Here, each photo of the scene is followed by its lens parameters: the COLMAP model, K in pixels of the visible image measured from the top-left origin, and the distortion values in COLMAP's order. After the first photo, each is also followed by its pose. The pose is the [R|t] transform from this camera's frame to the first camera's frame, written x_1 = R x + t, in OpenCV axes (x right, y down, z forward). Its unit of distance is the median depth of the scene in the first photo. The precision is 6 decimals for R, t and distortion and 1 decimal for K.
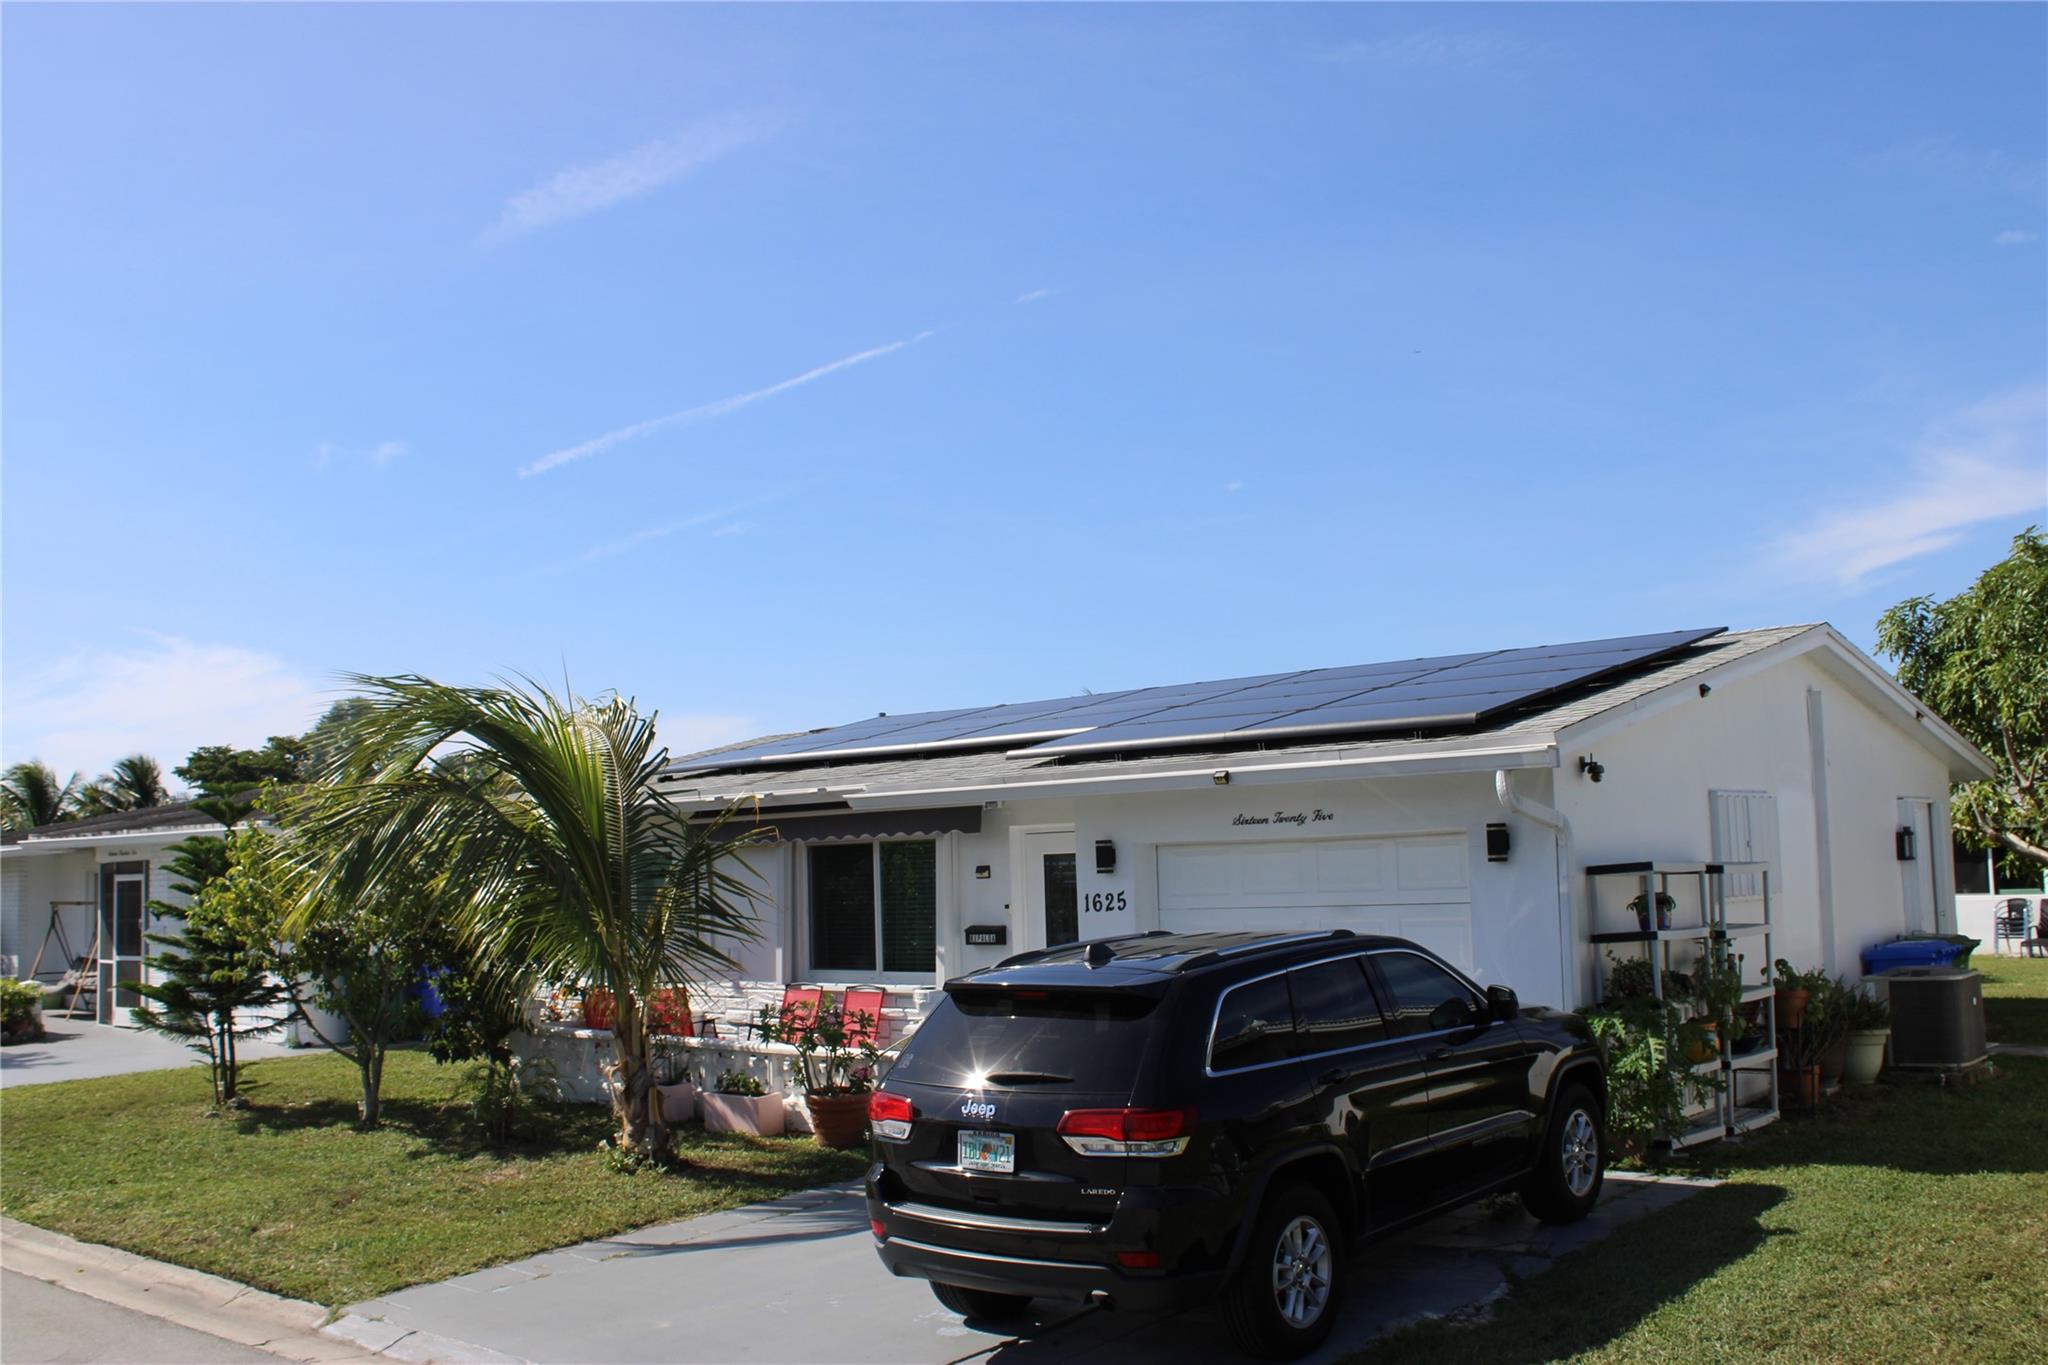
lens RADIAL K [[1915.6, 0, 1024.0], [0, 1915.6, 682.5], [0, 0, 1]] dist [-0.174641, 0.215417]
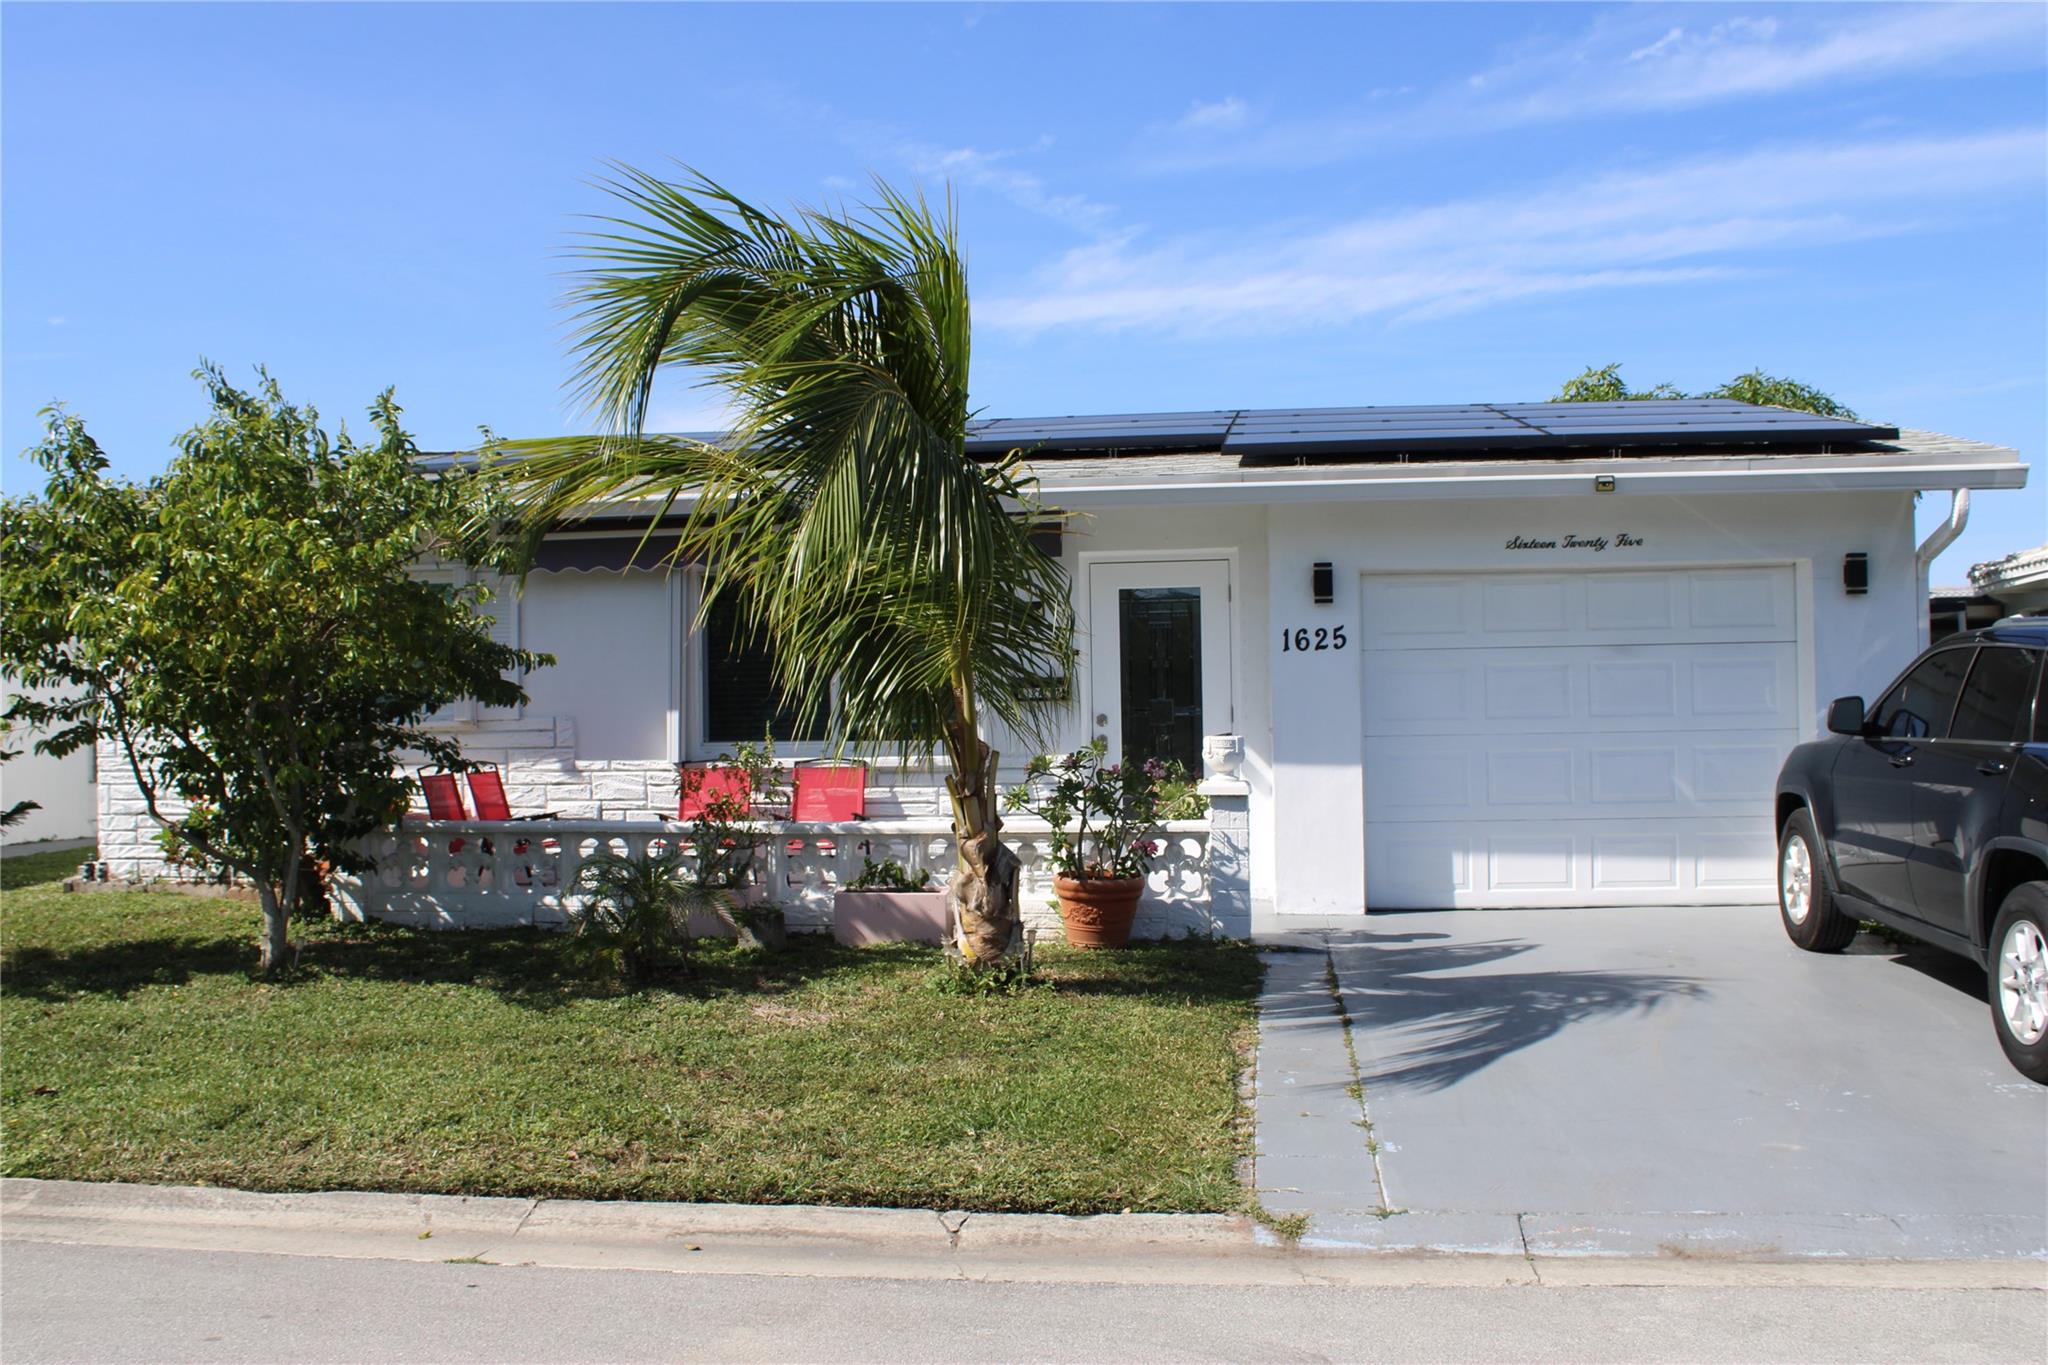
lens RADIAL K [[1915.6, 0, 1024.0], [0, 1915.6, 682.5], [0, 0, 1]] dist [-0.174641, 0.215417]
pose [[0.845490, 0.022594, 0.533514, -0.502138], [-0.062587, 0.996411, 0.056986, 0.095064], [-0.530311, -0.081572, 0.843870, 0.374656]]
